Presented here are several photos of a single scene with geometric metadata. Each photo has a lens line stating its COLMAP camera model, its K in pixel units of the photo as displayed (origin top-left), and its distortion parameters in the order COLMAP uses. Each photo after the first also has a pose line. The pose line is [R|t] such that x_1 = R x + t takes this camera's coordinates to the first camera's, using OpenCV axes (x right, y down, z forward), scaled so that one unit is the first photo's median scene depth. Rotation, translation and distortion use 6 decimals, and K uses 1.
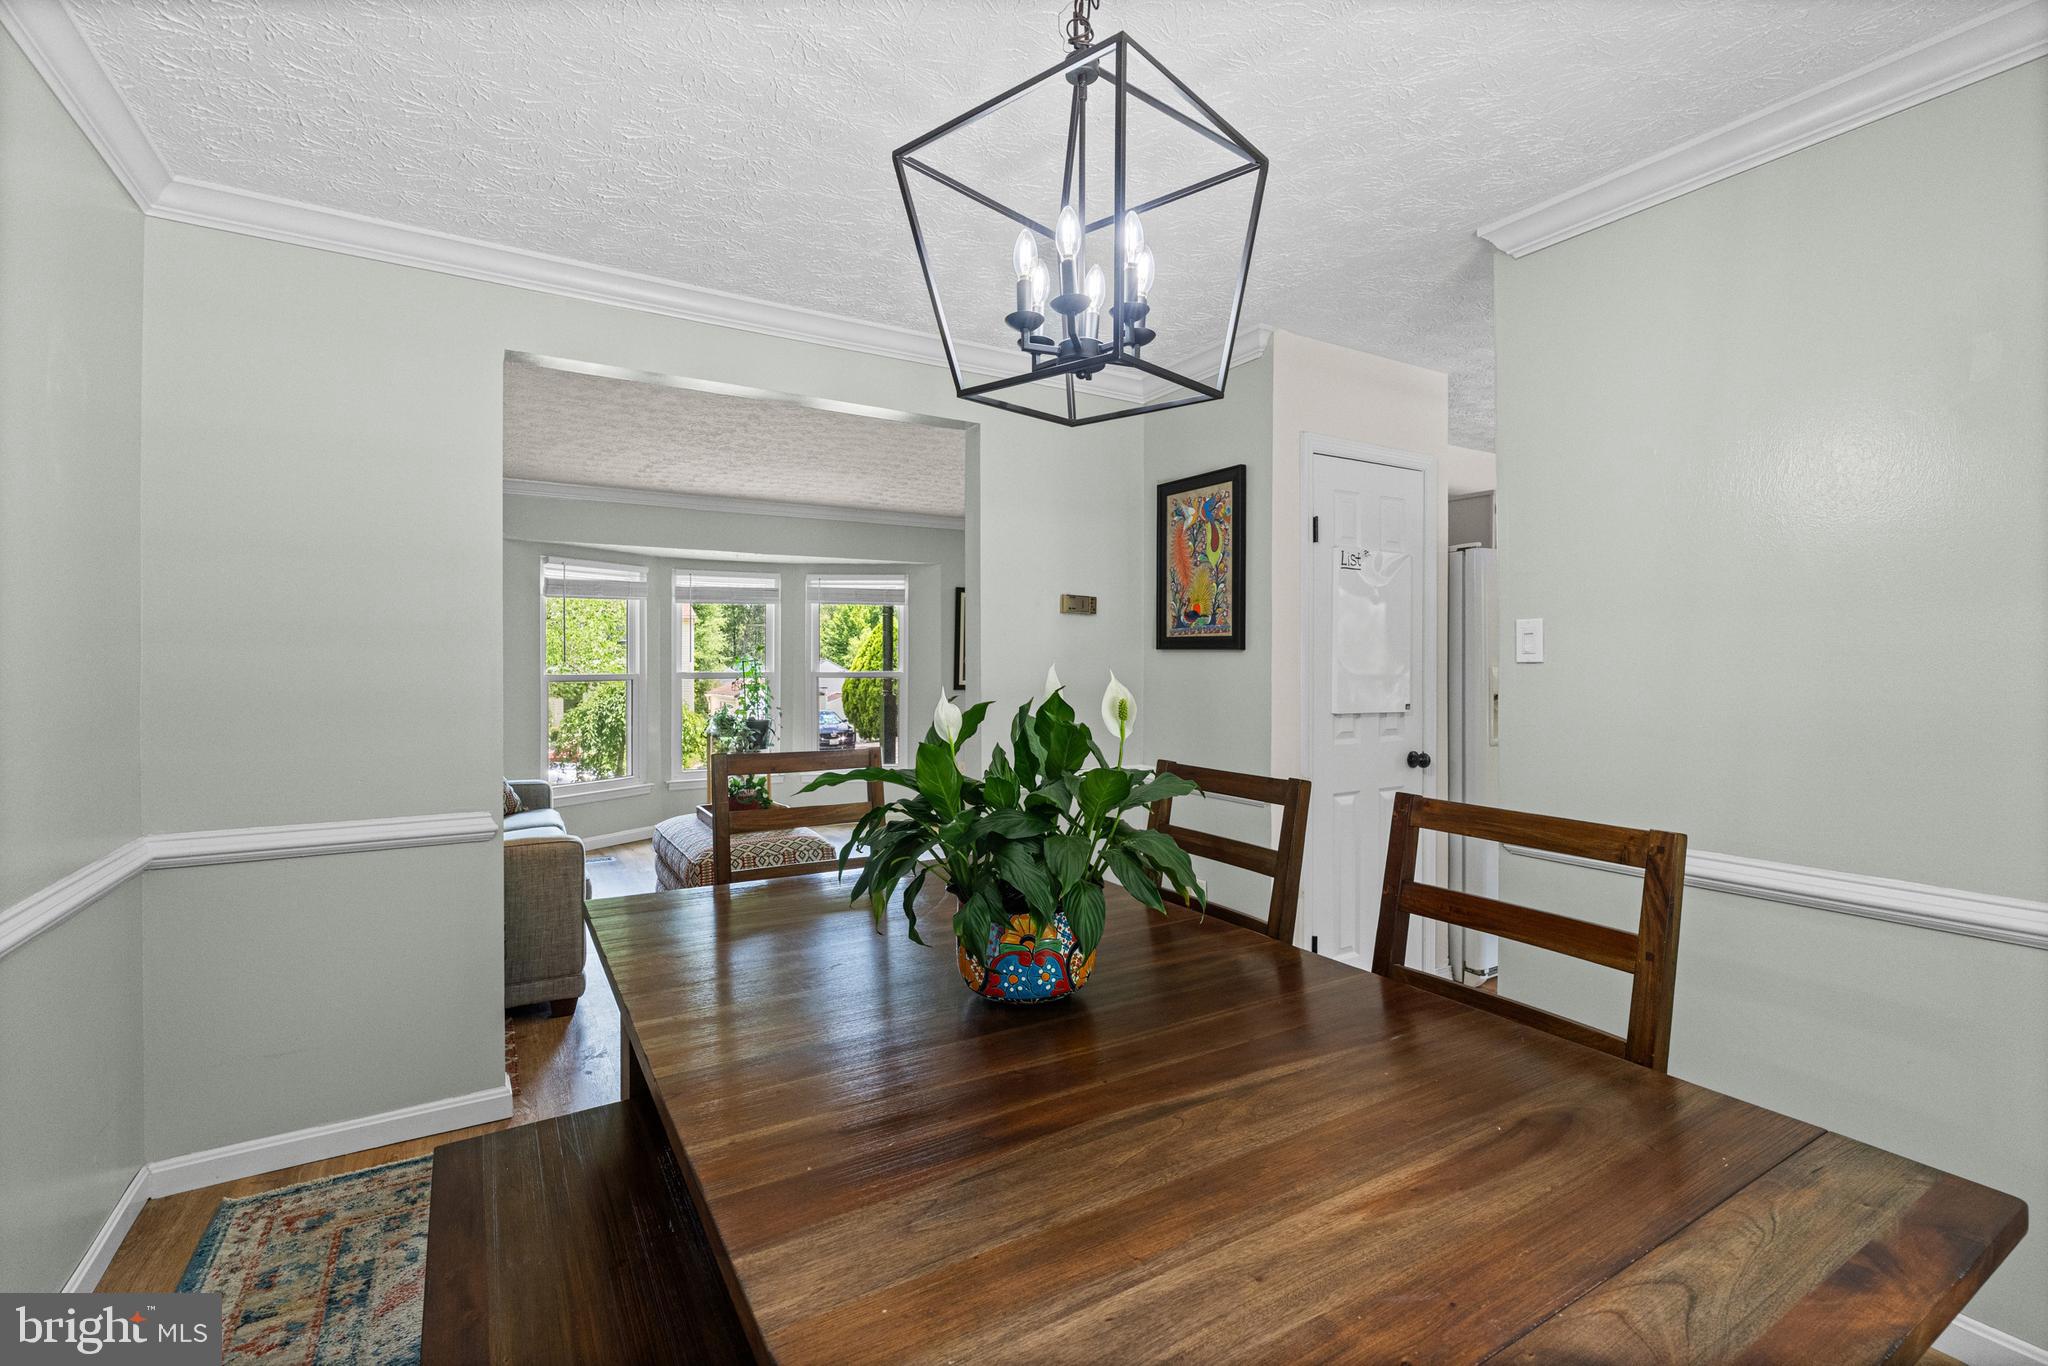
lens RADIAL K [[919.4, 0, 1025.0], [0, 919.4, 683.1], [0, 0, 1]] dist [-0.009058, 0.001971]
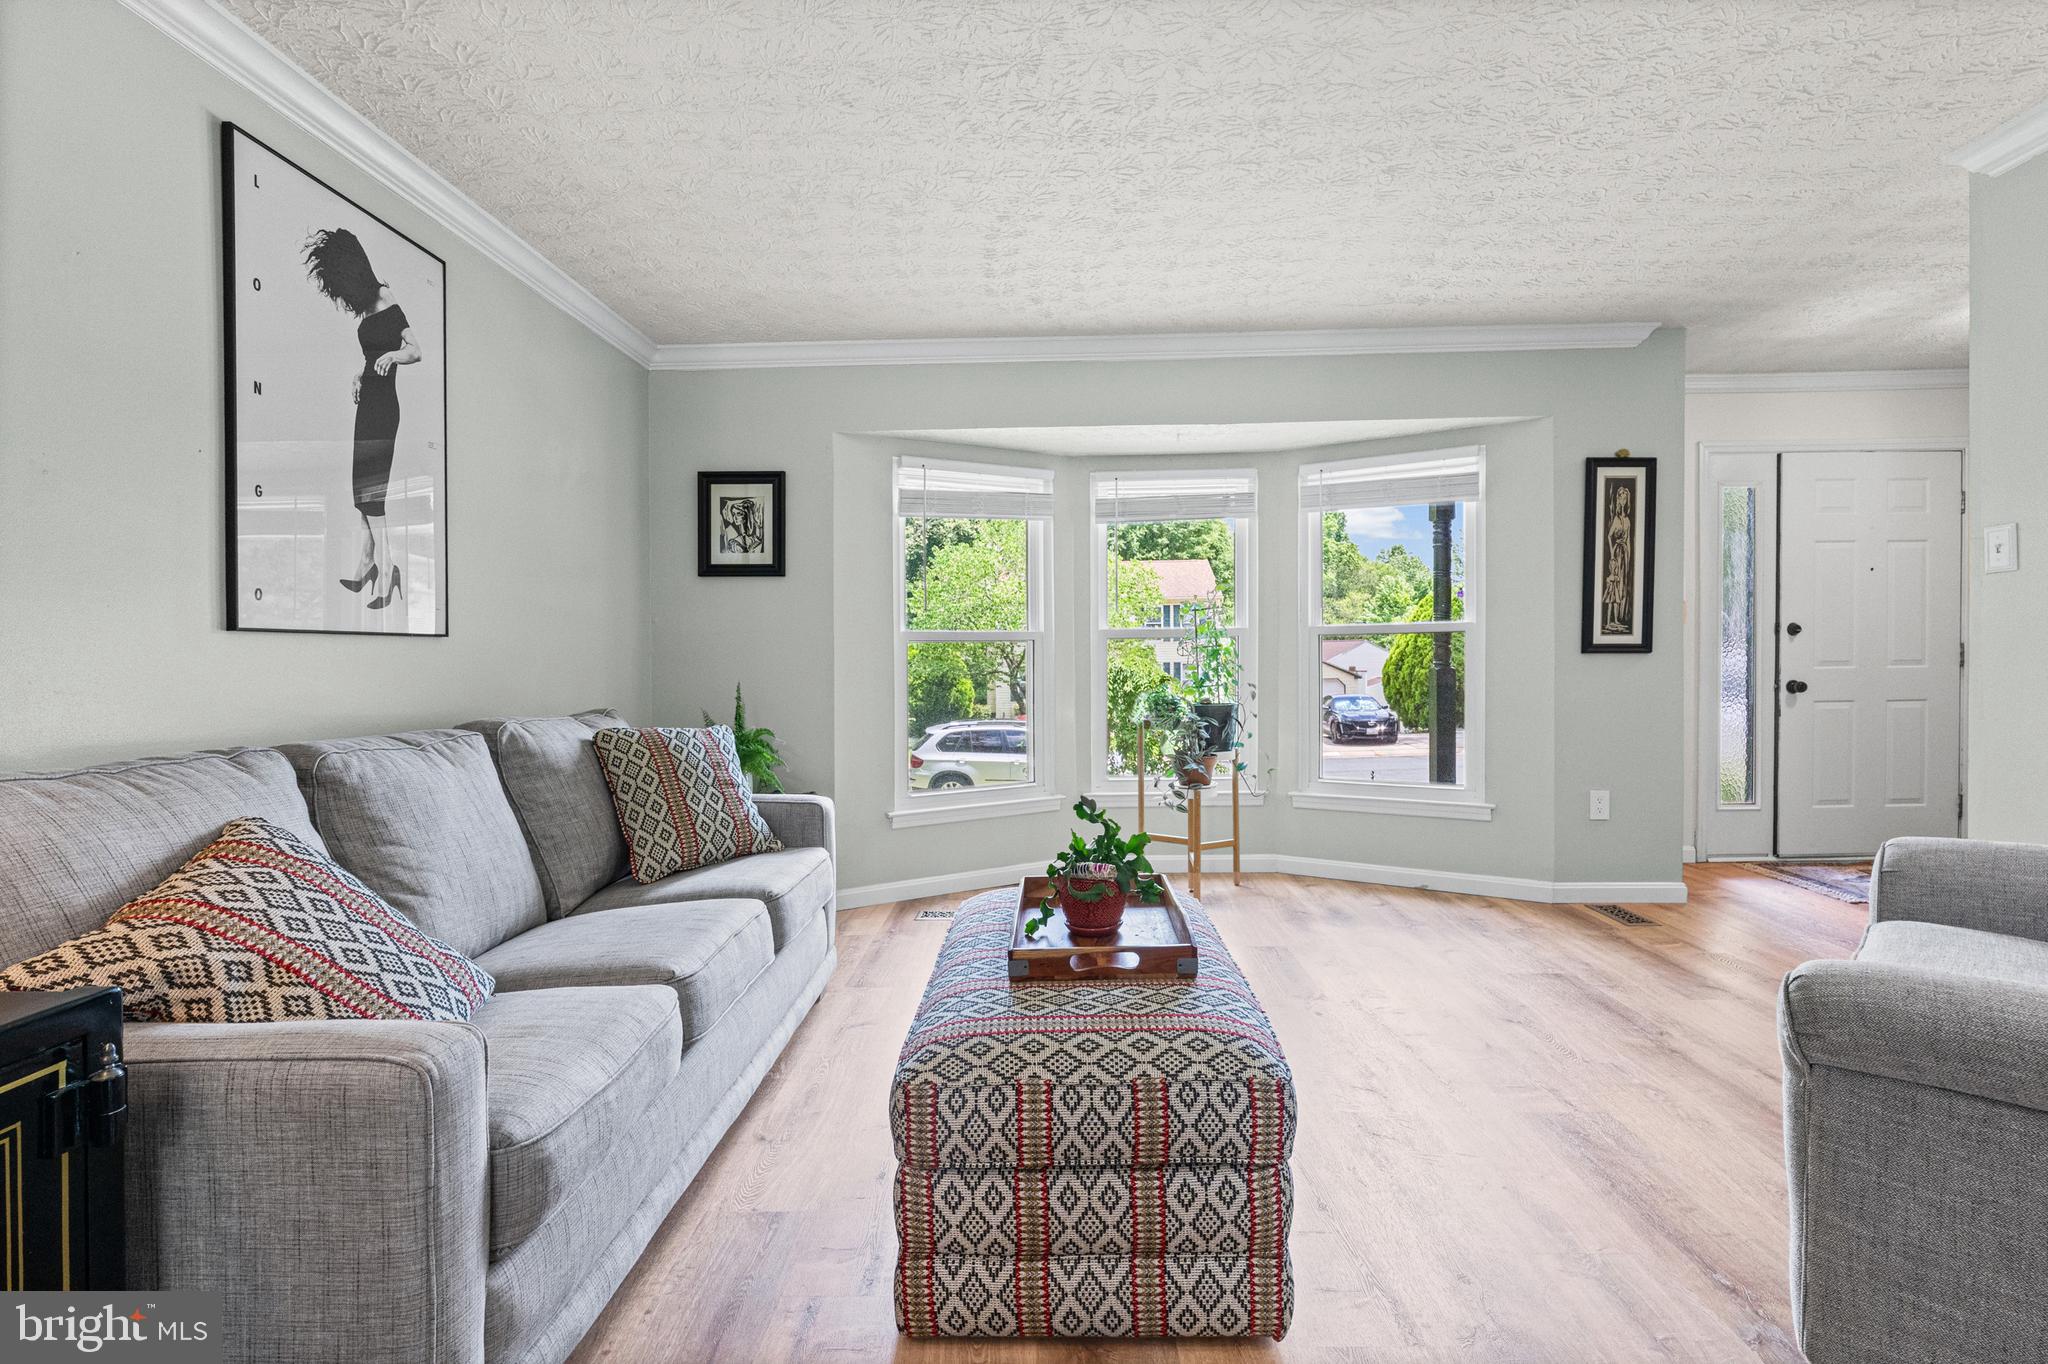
lens RADIAL K [[919.4, 0, 1026.9], [0, 919.4, 682.7], [0, 0, 1]] dist [-0.009058, 0.001971]
pose [[0.842031, 0.009183, -0.539350, -0.062178], [-0.000305, 0.999863, 0.016548, 0.015230], [0.539428, -0.013770, 0.841919, 0.399809]]
